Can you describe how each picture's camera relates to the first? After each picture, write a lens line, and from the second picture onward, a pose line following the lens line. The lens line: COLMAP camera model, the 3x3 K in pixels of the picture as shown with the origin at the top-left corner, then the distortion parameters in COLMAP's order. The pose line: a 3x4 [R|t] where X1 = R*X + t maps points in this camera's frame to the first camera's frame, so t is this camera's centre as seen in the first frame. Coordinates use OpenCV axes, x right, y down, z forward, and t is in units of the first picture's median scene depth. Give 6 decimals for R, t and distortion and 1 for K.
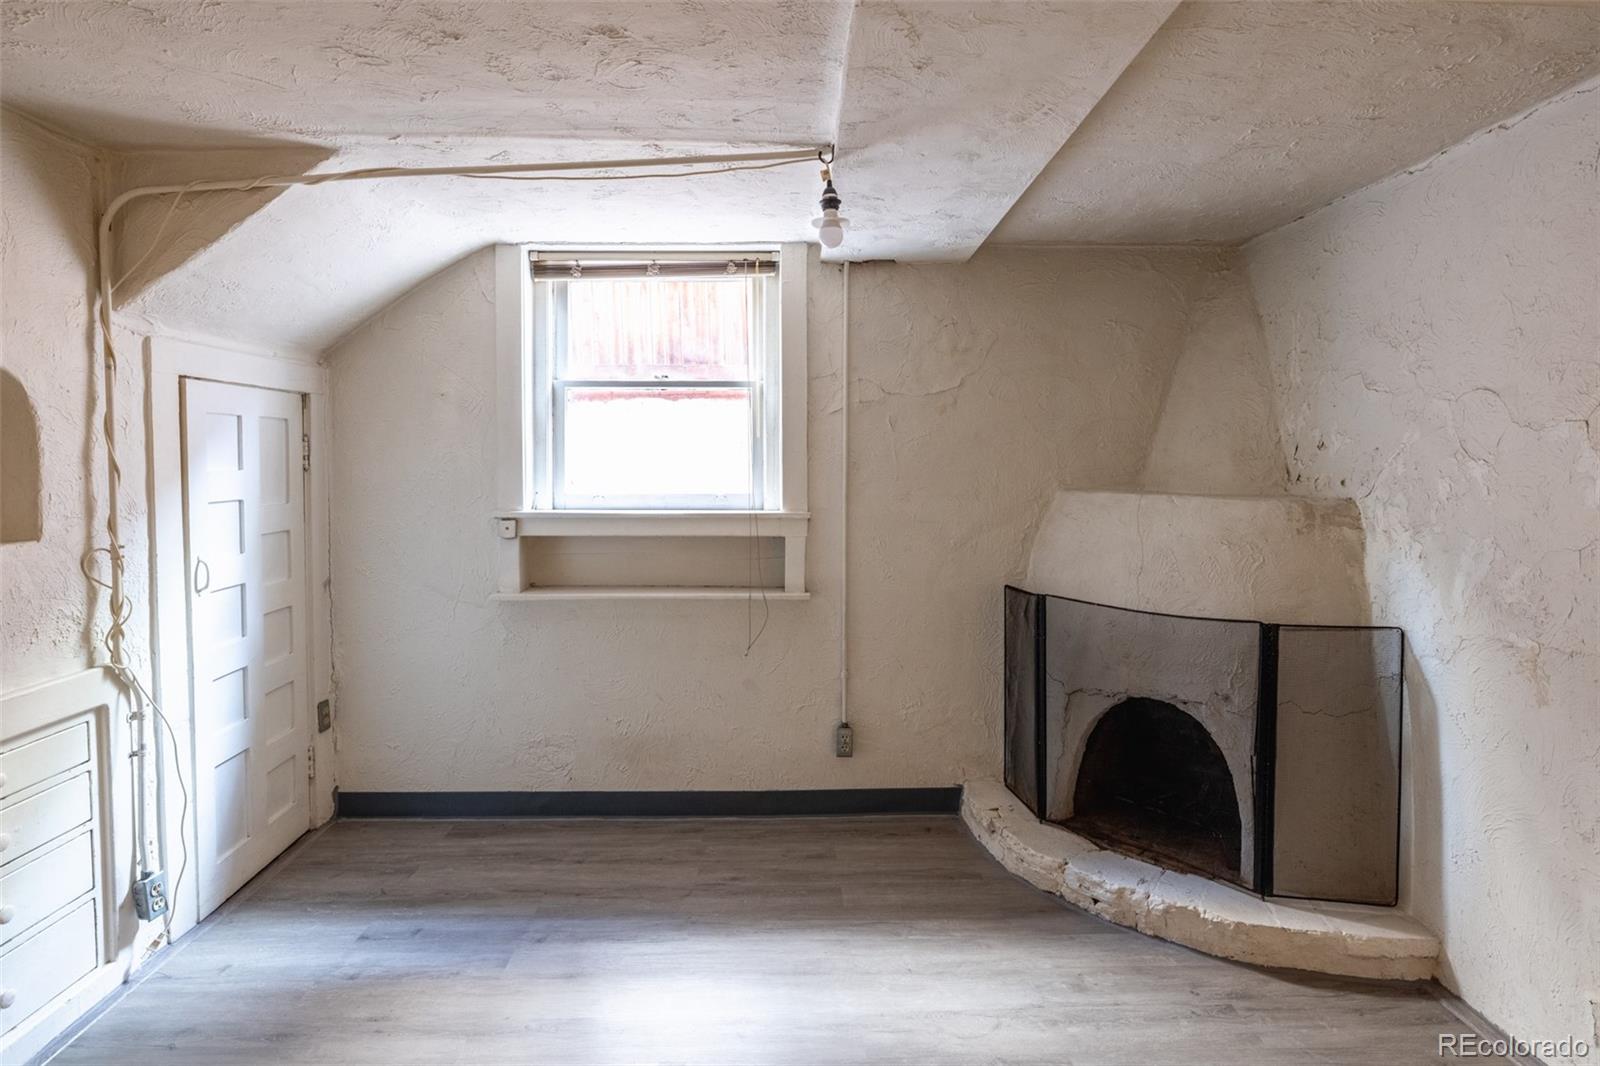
lens RADIAL K [[834.7, 0, 789.9], [0, 834.7, 484.2], [0, 0, 1]] dist [-0.004097, 0.000706]
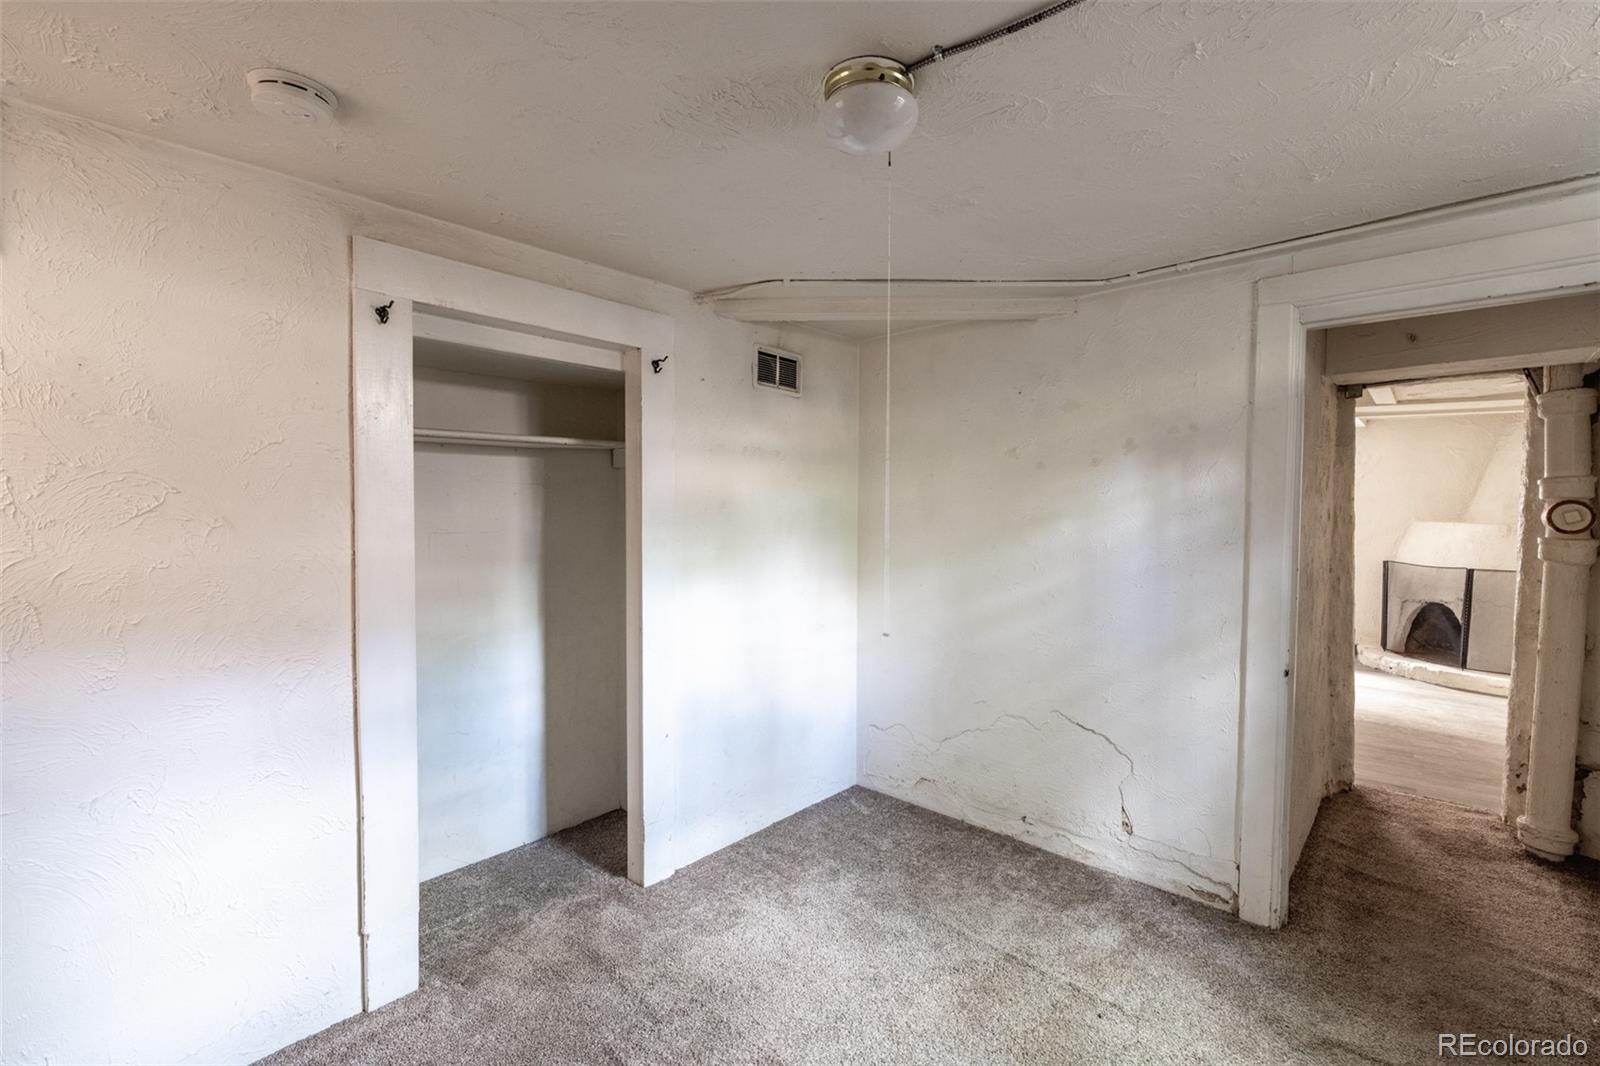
lens RADIAL K [[684.8, 0, 794.8], [0, 684.8, 532.8], [0, 0, 1]] dist [-0.003848, -0.000630]
pose [[0.728115, 0.027143, -0.684917, 0.474612], [-0.024690, 0.999606, 0.013367, 0.072634], [0.685010, 0.007178, 0.728498, -2.027487]]
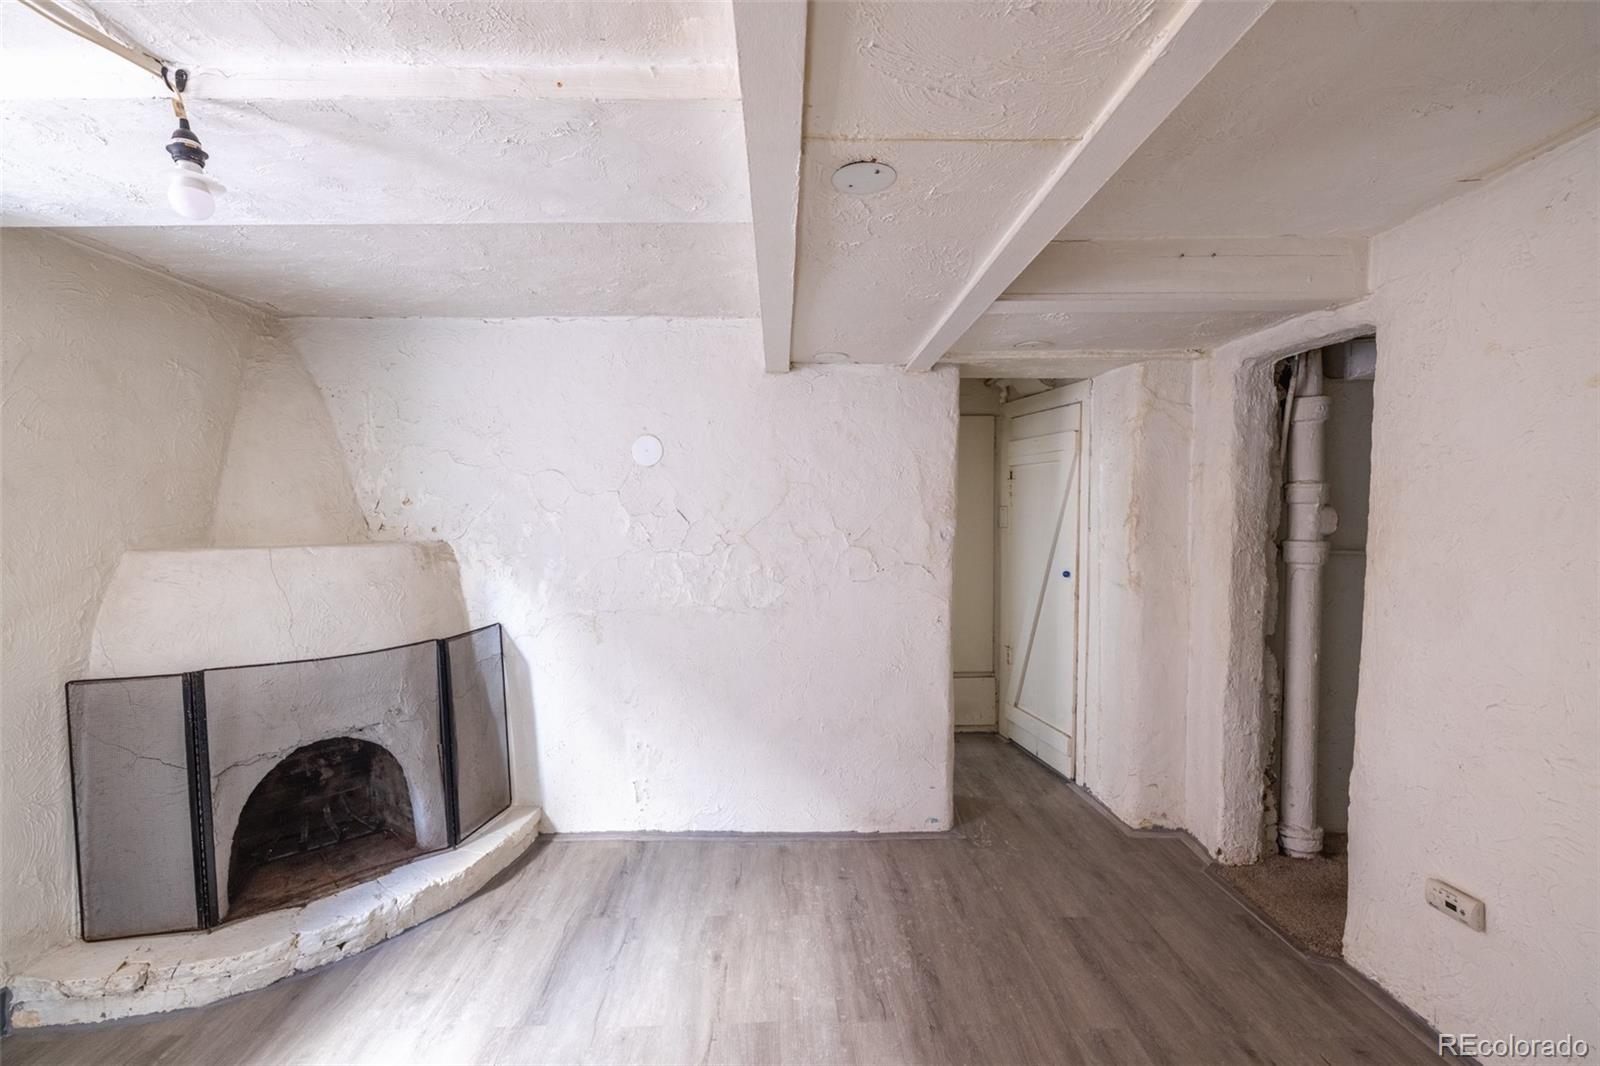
lens RADIAL K [[684.8, 0, 798.2], [0, 684.8, 522.3], [0, 0, 1]] dist [-0.003848, -0.000630]
pose [[-0.034777, -0.022486, 0.999142, -0.488103], [0.035167, 0.999100, 0.023709, -0.019178], [-0.998776, 0.035961, -0.033955, 0.459053]]
